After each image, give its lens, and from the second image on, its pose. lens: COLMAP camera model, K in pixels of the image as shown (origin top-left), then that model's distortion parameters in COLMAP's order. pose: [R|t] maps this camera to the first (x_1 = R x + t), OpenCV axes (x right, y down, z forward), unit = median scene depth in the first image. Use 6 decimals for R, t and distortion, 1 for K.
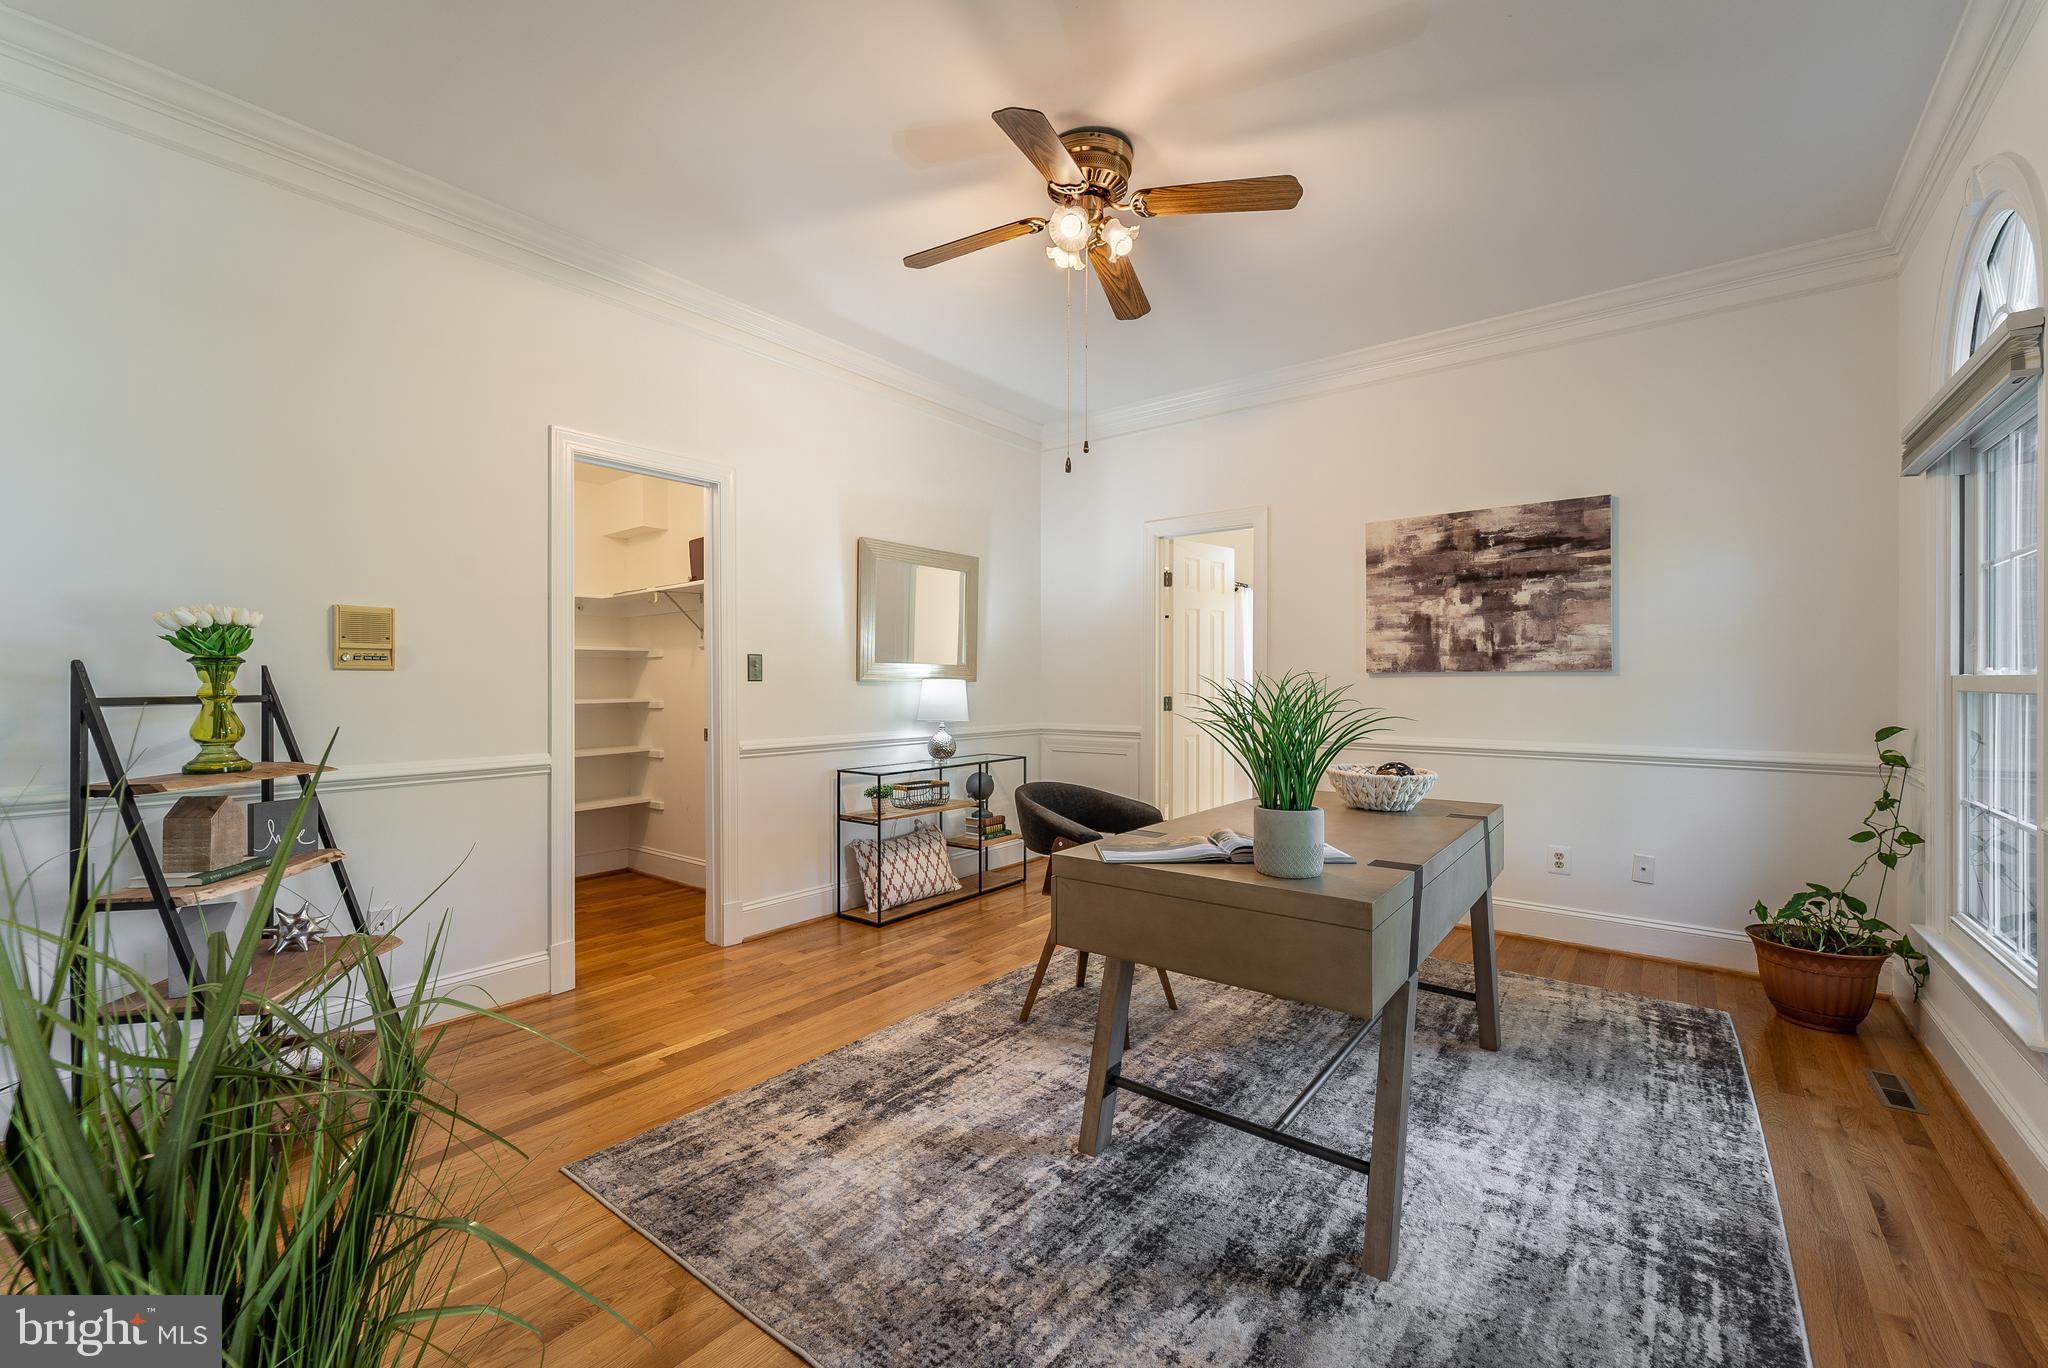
lens RADIAL K [[830.8, 0, 1024.0], [0, 830.8, 684.0], [0, 0, 1]] dist [-0.000269, -0.000294]
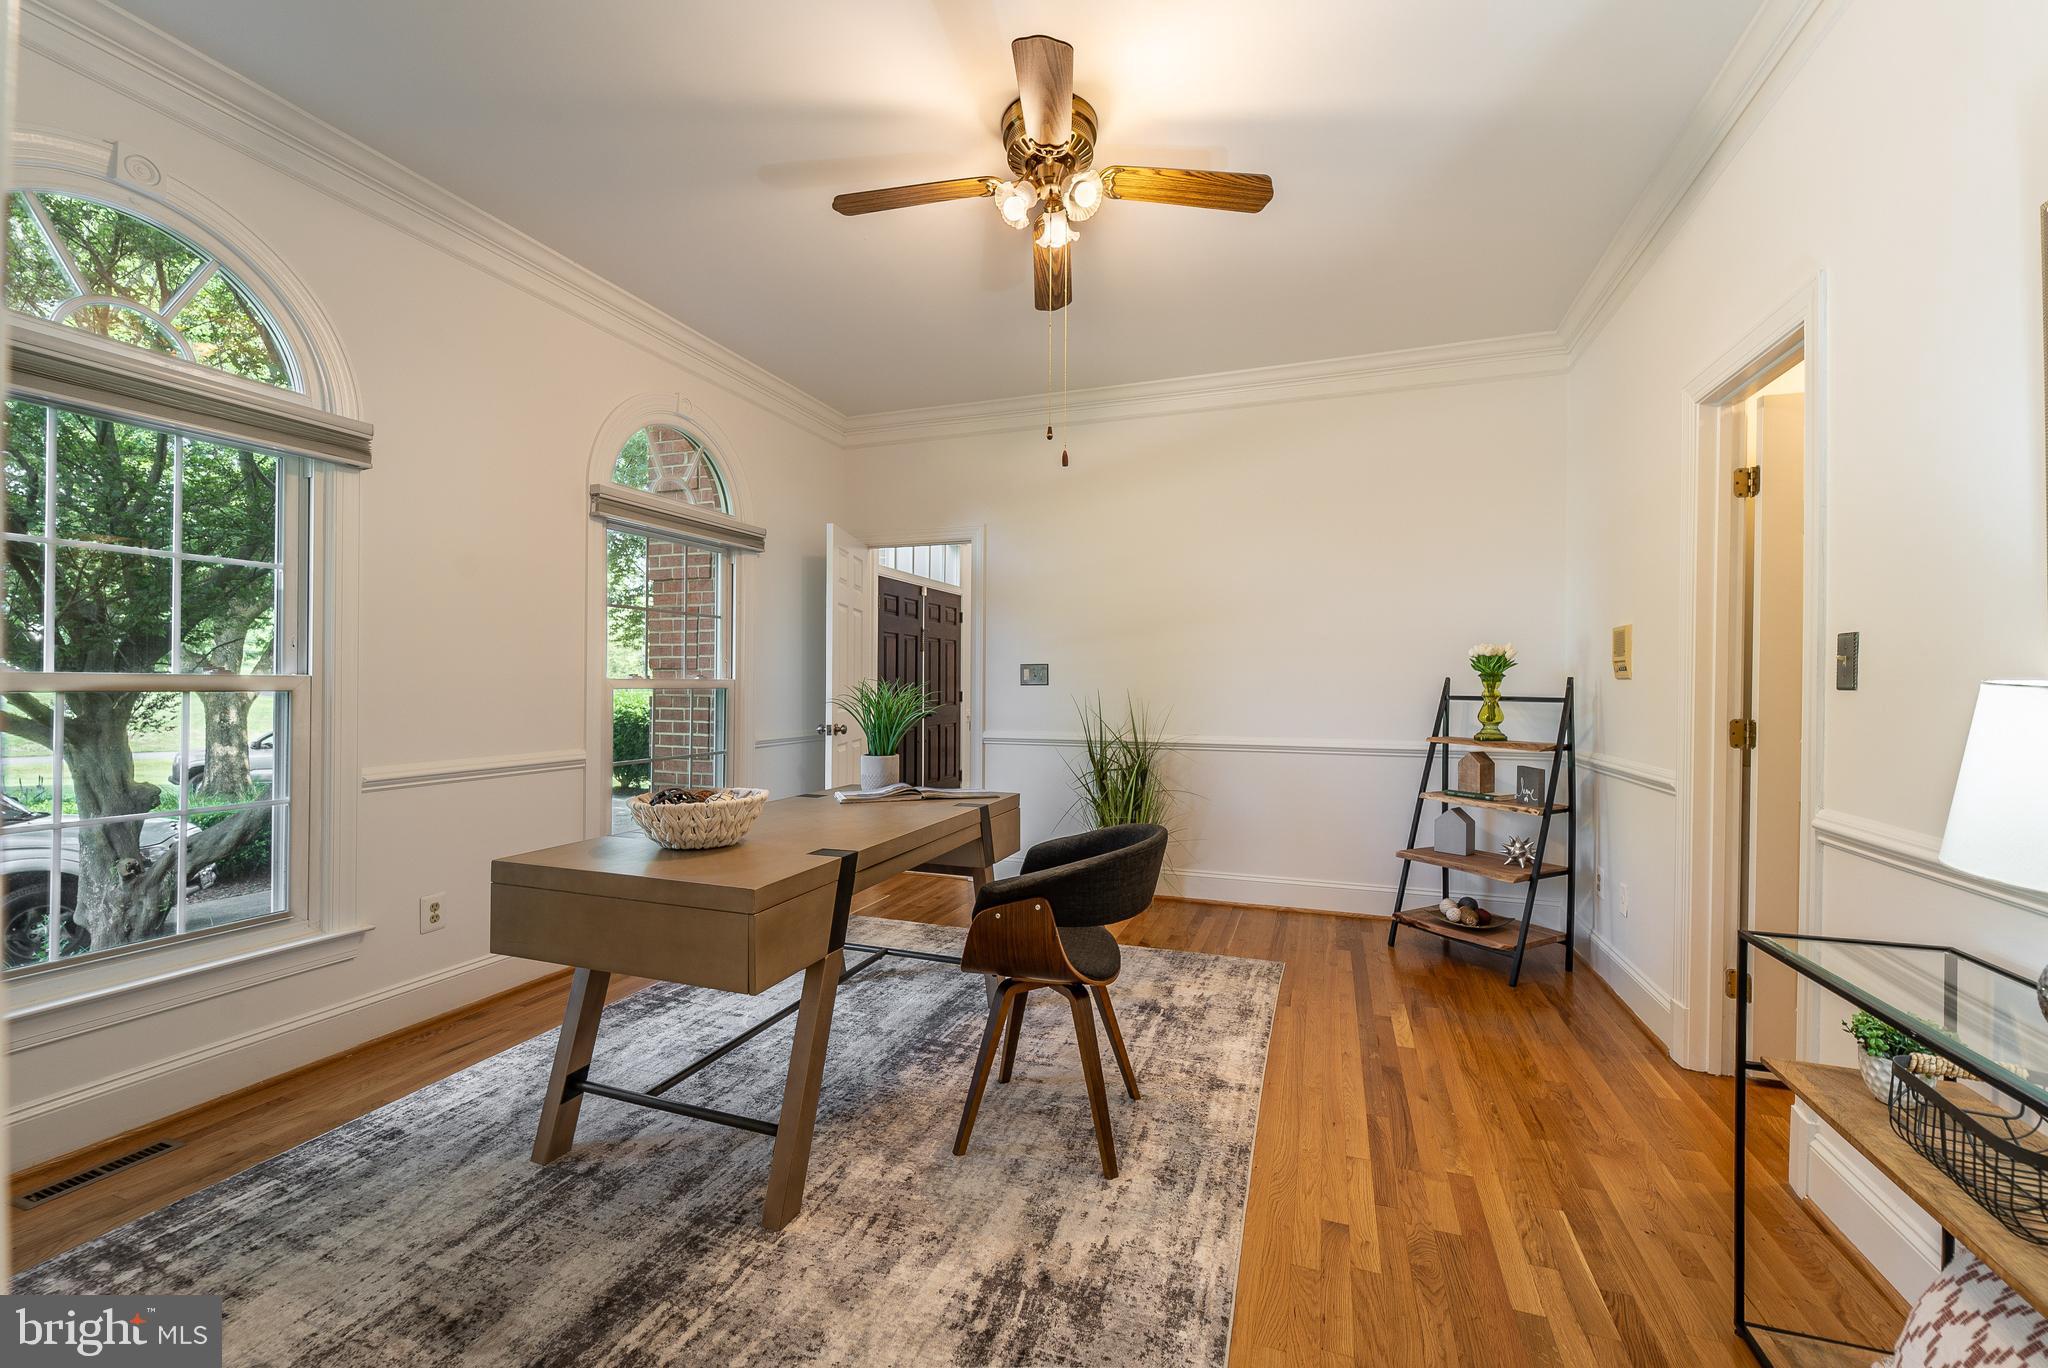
lens RADIAL K [[830.8, 0, 1024.0], [0, 830.8, 684.0], [0, 0, 1]] dist [-0.000269, -0.000294]
pose [[-0.951229, -0.005798, -0.308431, 0.393884], [-0.006212, 0.999981, 0.000361, -0.004757], [0.308423, 0.002259, -0.951247, 1.914591]]
